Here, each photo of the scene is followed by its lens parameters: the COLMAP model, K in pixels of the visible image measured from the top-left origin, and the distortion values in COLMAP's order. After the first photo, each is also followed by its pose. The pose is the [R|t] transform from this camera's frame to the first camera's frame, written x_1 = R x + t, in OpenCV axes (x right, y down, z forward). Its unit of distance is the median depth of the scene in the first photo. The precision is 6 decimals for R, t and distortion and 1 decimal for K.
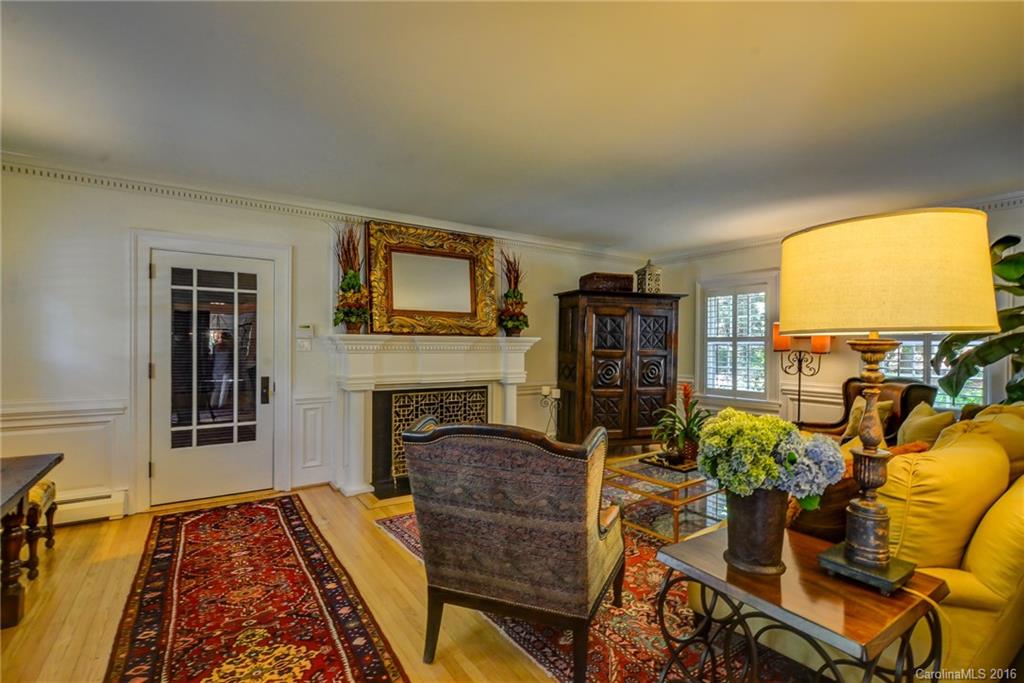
lens RADIAL K [[461.7, 0, 507.7], [0, 461.7, 344.3], [0, 0, 1]] dist [-0.002621, -0.000141]
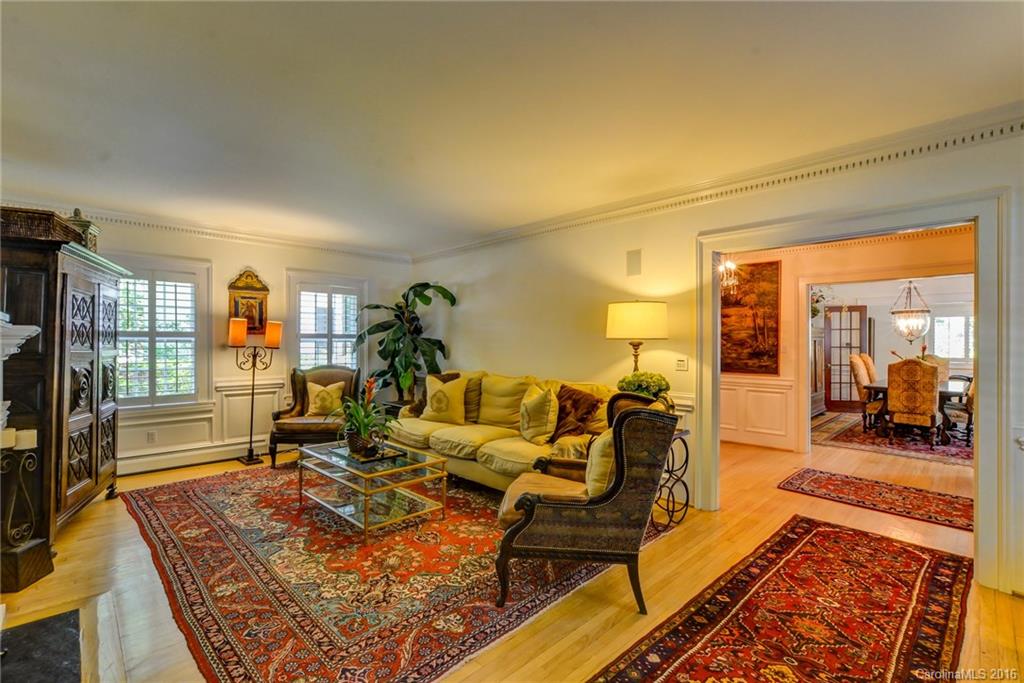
lens RADIAL K [[461.7, 0, 507.7], [0, 461.7, 344.3], [0, 0, 1]] dist [-0.002621, -0.000141]
pose [[-0.168890, -0.009662, 0.985588, -0.503509], [-0.004082, 0.999950, 0.009104, -0.003438], [-0.985626, -0.002486, -0.168921, 0.612095]]
